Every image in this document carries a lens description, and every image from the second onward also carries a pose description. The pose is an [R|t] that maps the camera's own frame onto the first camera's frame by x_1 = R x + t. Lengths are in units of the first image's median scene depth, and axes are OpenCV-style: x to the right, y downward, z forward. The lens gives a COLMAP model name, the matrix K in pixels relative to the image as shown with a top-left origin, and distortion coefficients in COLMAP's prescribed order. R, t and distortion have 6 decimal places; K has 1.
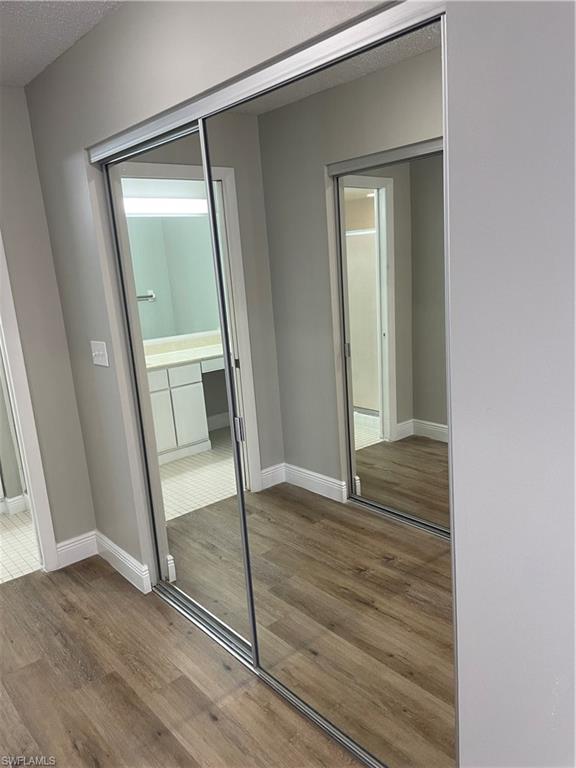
lens RADIAL K [[589.3, 0, 304.9], [0, 589.3, 378.7], [0, 0, 1]] dist [0.087620, -0.118276]
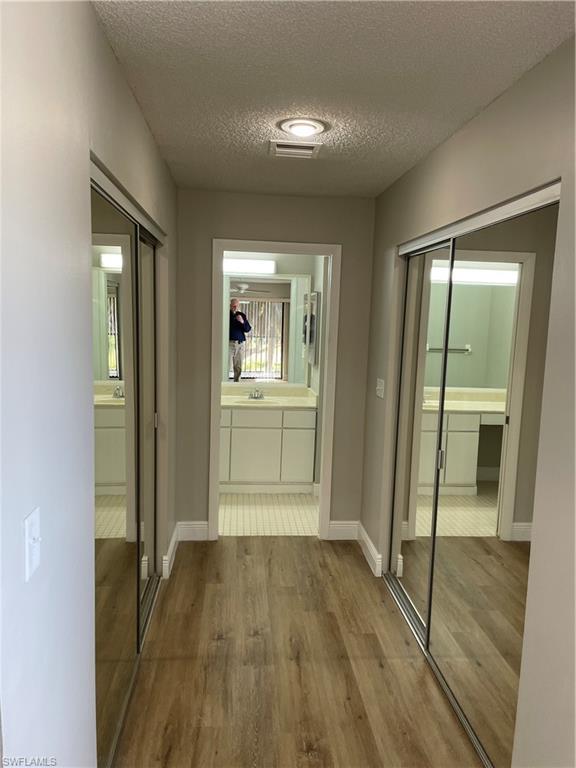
lens RADIAL K [[589.3, 0, 307.5], [0, 589.3, 370.9], [0, 0, 1]] dist [0.087620, -0.118276]
pose [[0.821638, 0.158596, -0.547503, 0.285713], [-0.210751, 0.976973, -0.033274, -0.001587], [0.529618, 0.142726, 0.836142, -0.256858]]
